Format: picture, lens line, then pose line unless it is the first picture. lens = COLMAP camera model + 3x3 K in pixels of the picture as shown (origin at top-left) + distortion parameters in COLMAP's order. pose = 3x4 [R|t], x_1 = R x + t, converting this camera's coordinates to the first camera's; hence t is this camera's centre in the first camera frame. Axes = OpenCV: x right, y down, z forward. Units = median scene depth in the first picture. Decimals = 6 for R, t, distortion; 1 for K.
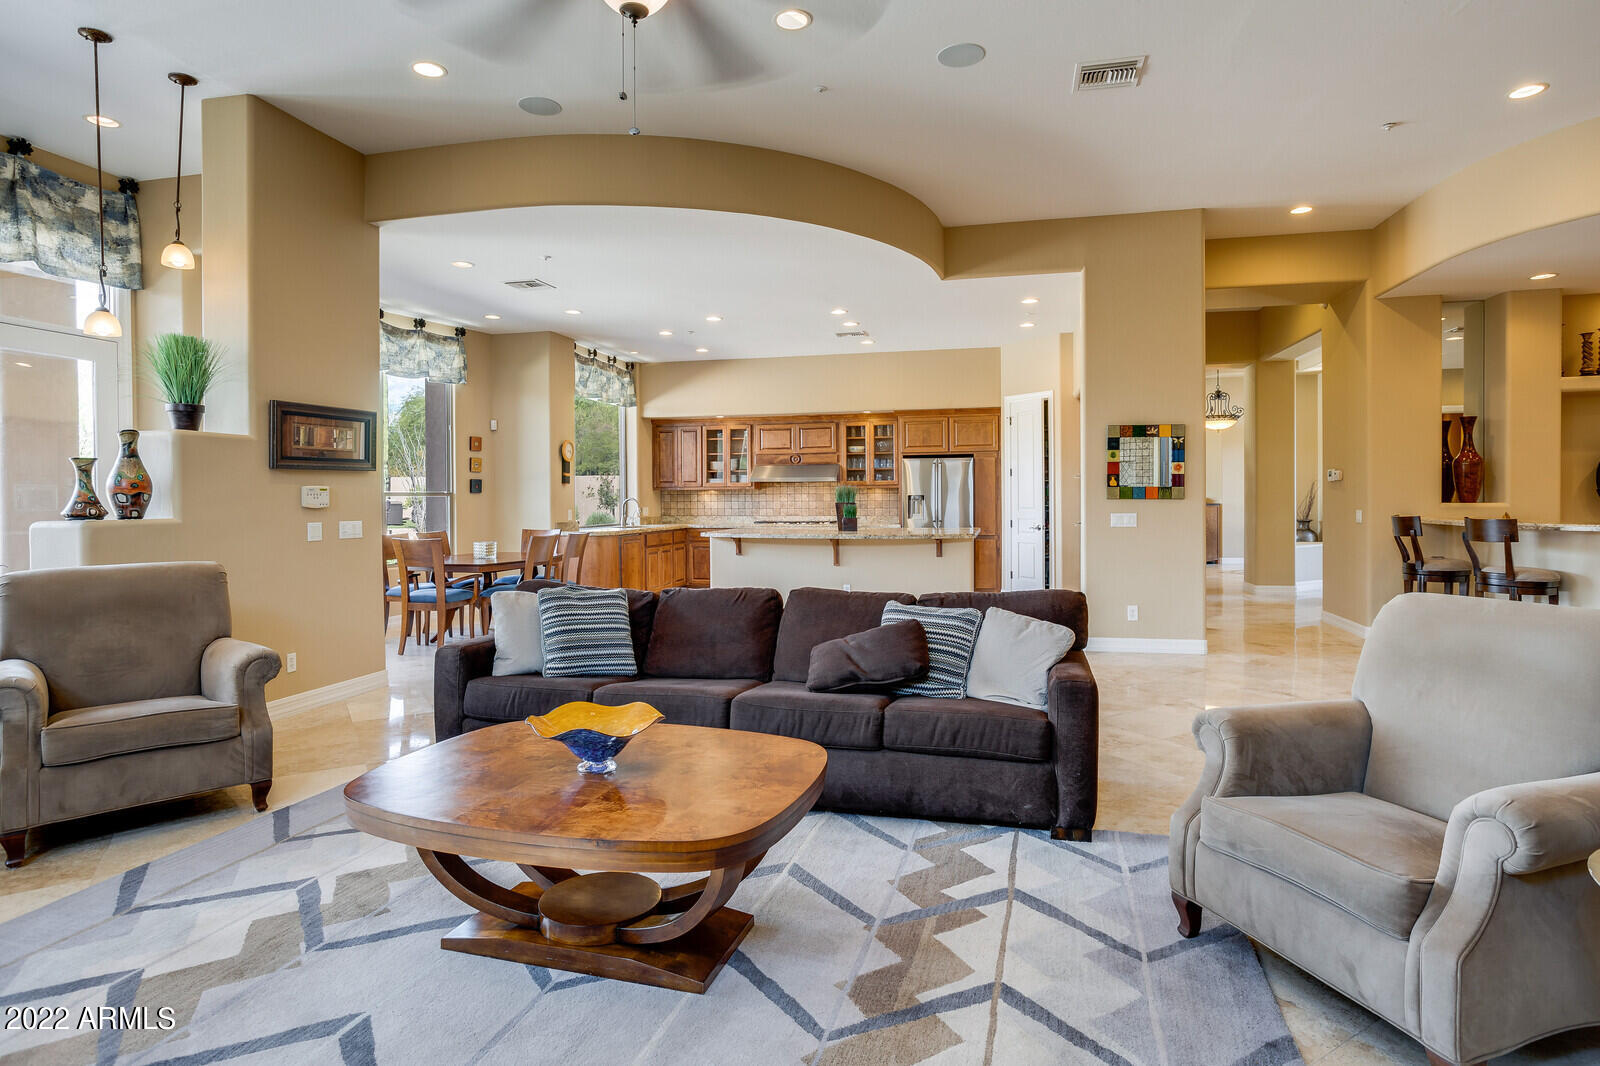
lens RADIAL K [[869.8, 0, 798.8], [0, 869.8, 489.4], [0, 0, 1]] dist [-0.004608, -0.000563]
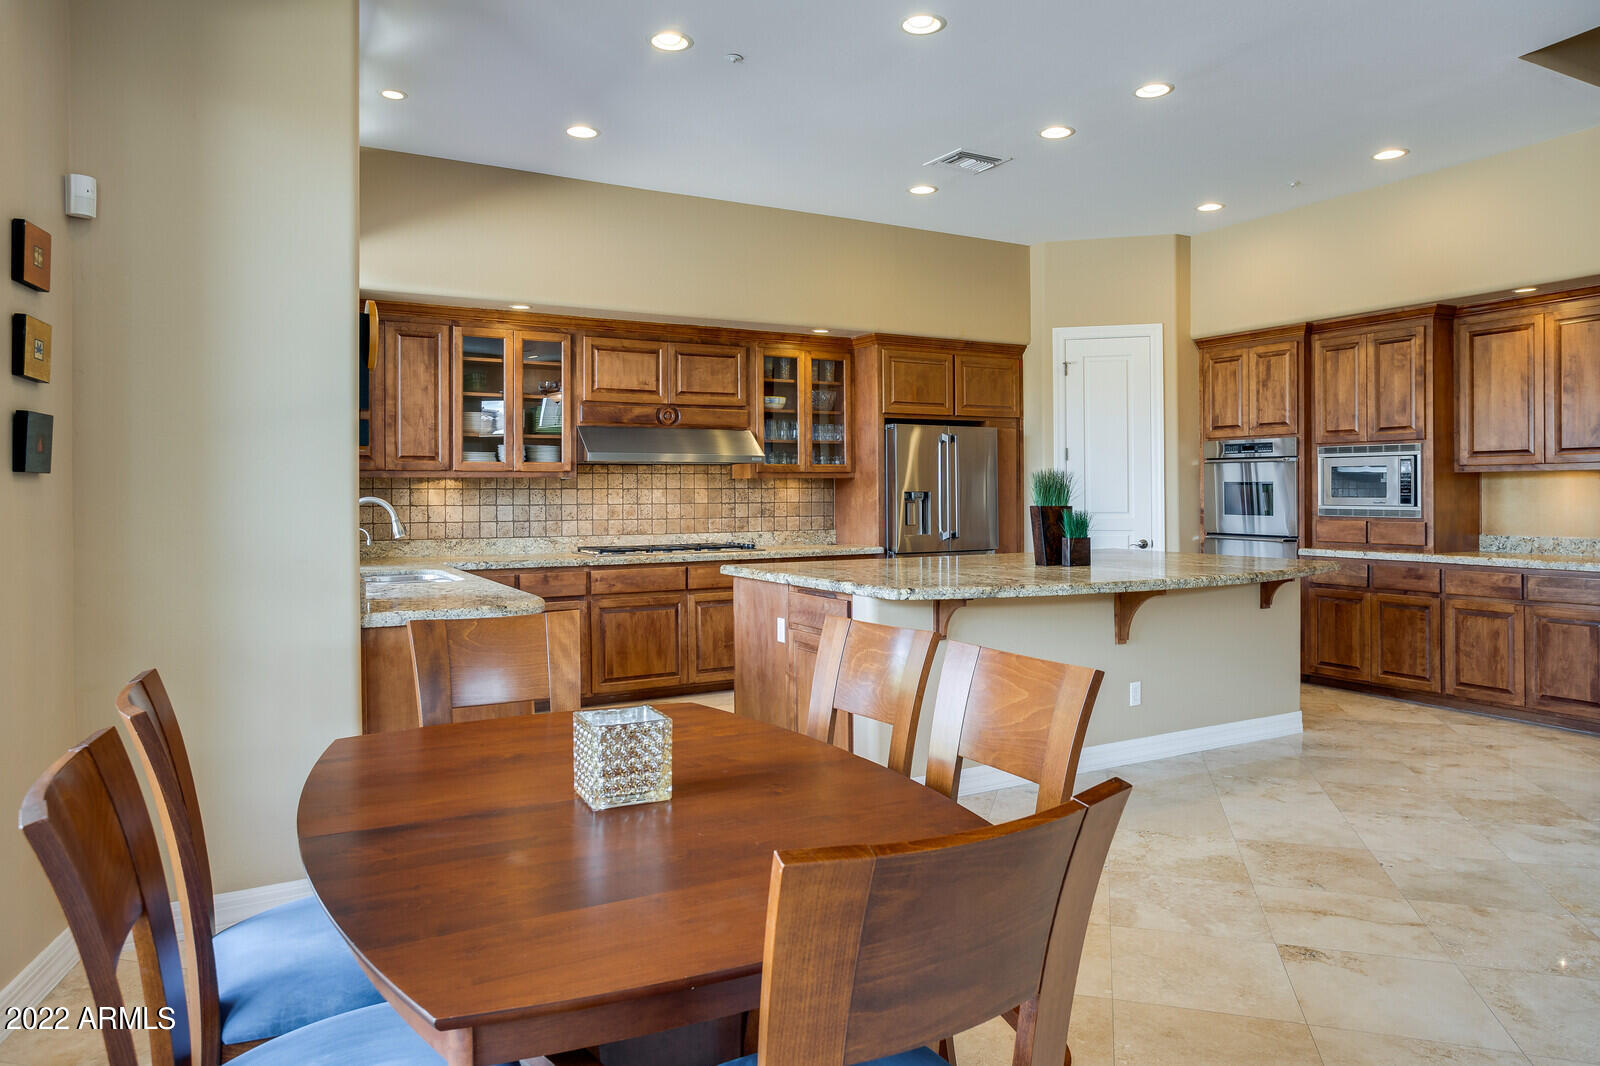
lens RADIAL K [[1016.9, 0, 802.3], [0, 1016.9, 501.5], [0, 0, 1]] dist [-0.001609, 0.001452]
pose [[0.724197, -0.003327, 0.689585, -0.397452], [-0.004647, 0.999942, 0.009704, 0.007821], [-0.689578, -0.010232, 0.724139, 0.649104]]
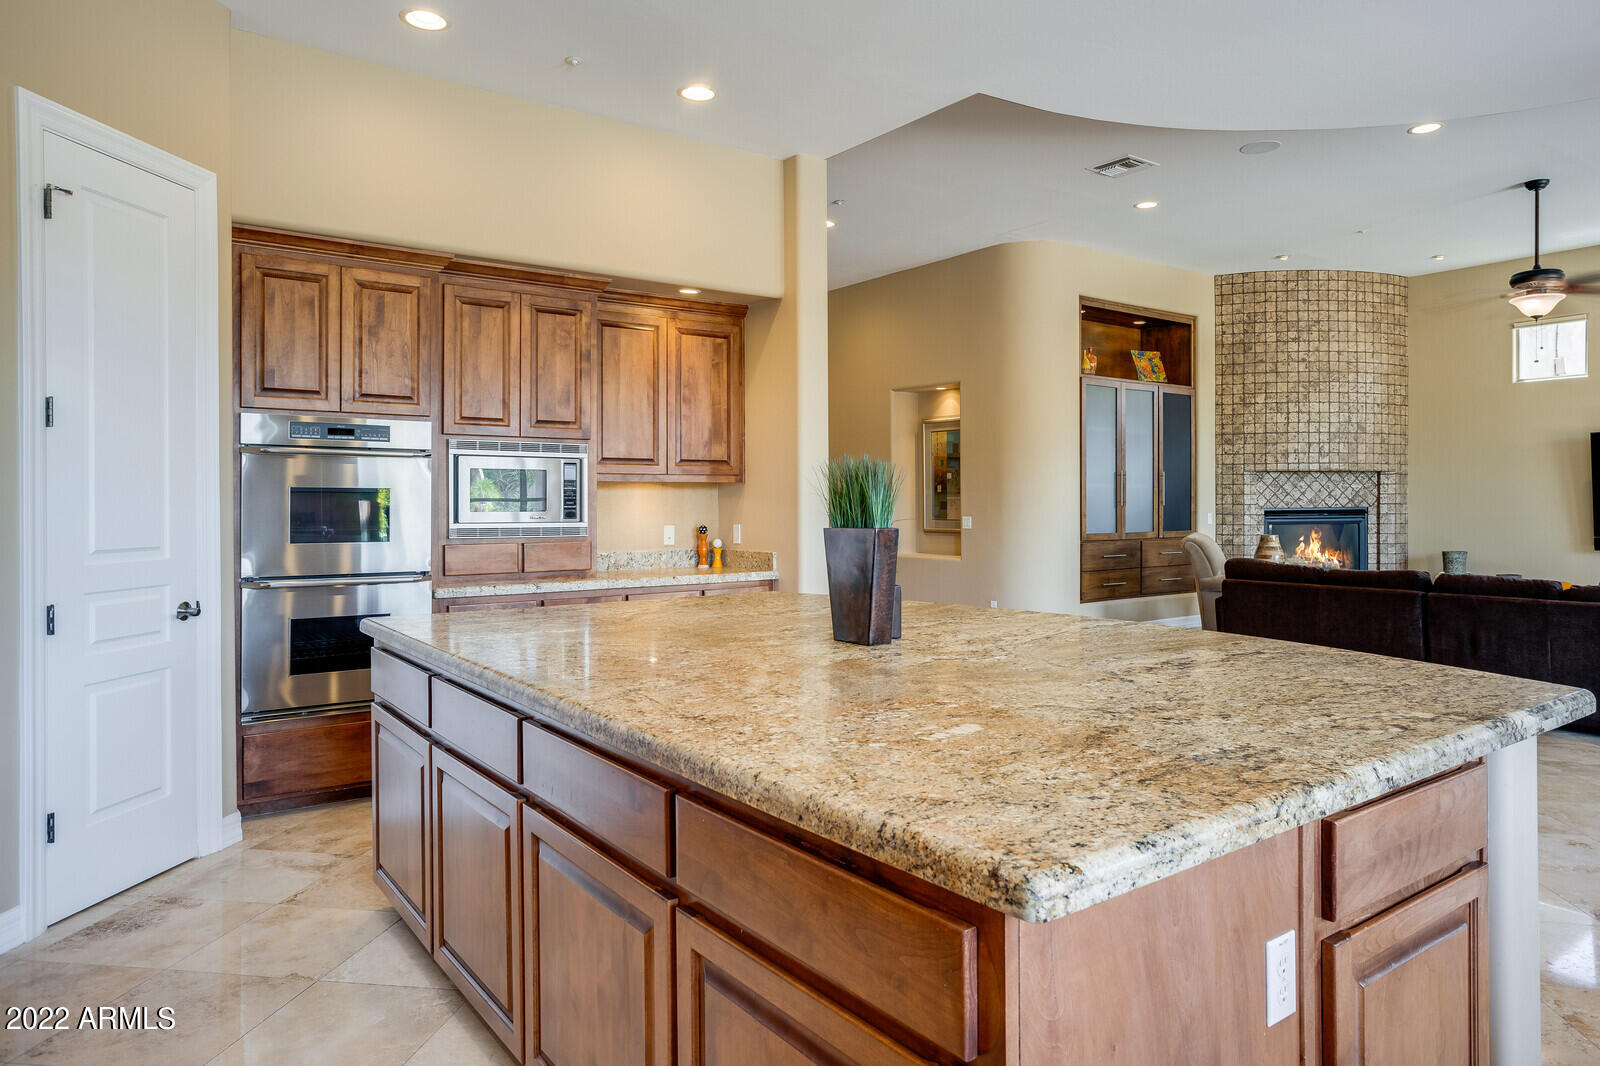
lens RADIAL K [[1016.9, 0, 802.3], [0, 1016.9, 501.5], [0, 0, 1]] dist [-0.001609, 0.001452]
pose [[-0.767207, 0.009099, 0.641335, -0.110459], [0.004159, 0.999949, -0.009212, 0.010103], [-0.641386, -0.004400, -0.767206, 1.146112]]
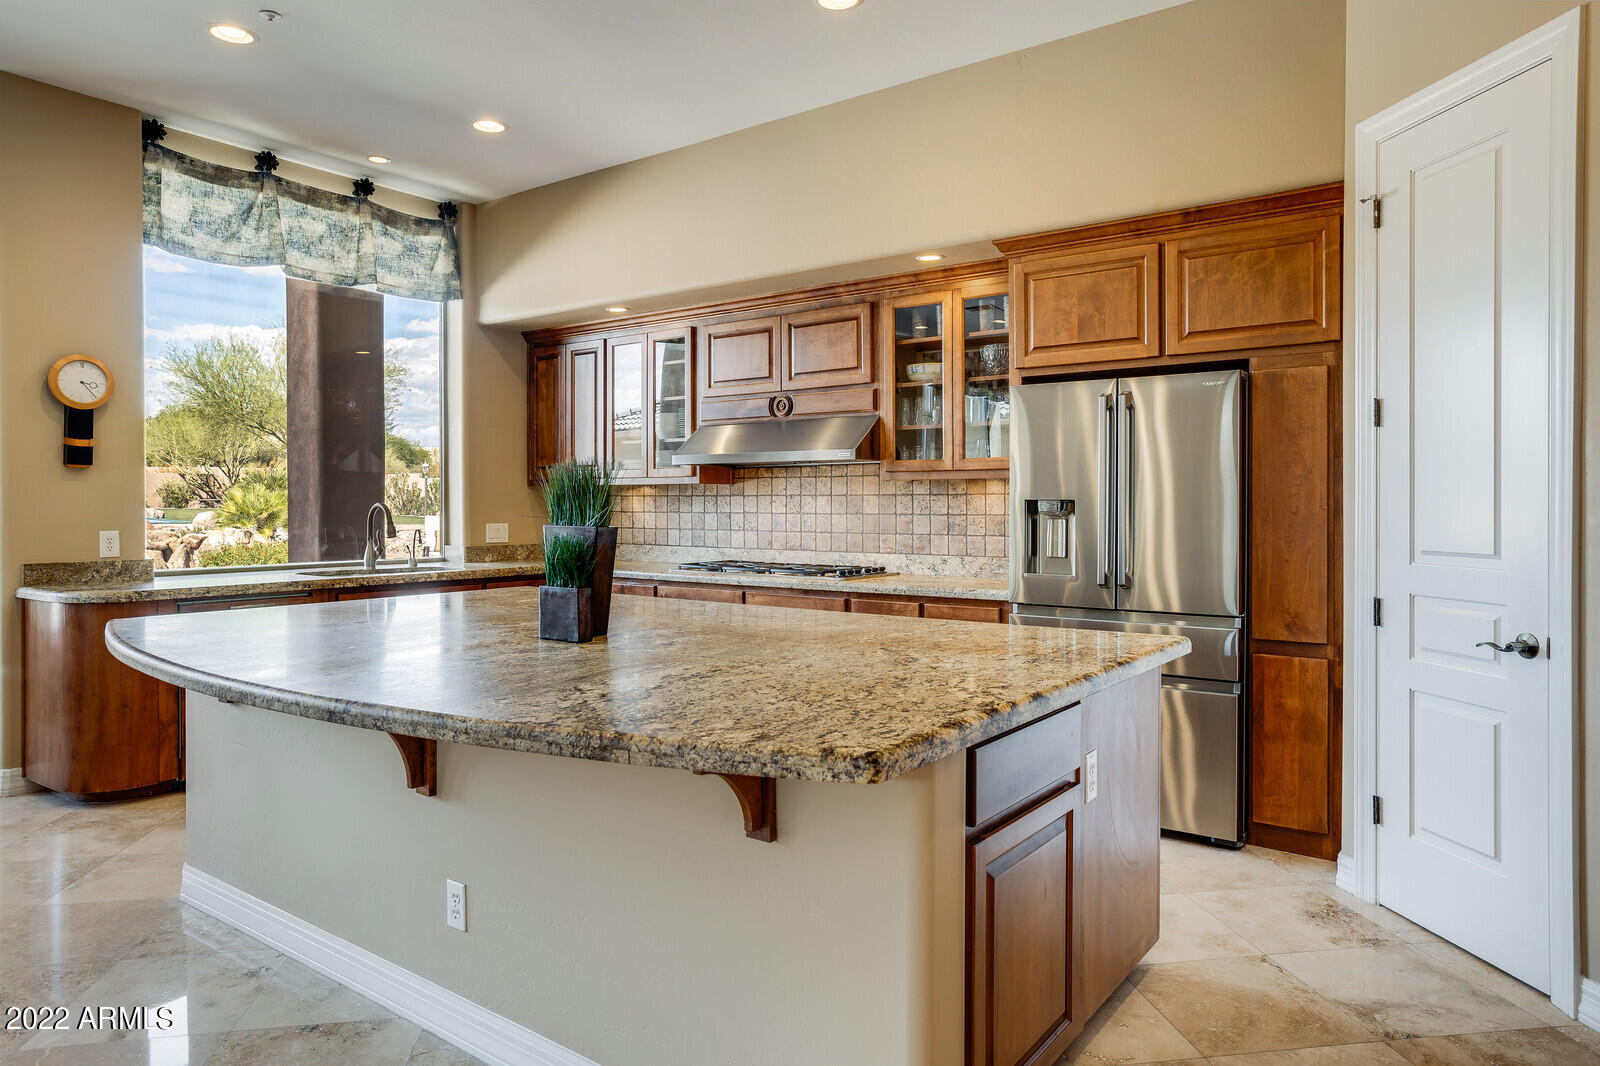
lens RADIAL K [[1016.9, 0, 802.3], [0, 1016.9, 501.5], [0, 0, 1]] dist [-0.001609, 0.001452]
pose [[0.923754, 0.005362, -0.382950, 0.213477], [-0.002200, 0.999960, 0.008695, 0.004880], [0.382981, -0.007189, 0.923728, 0.693215]]
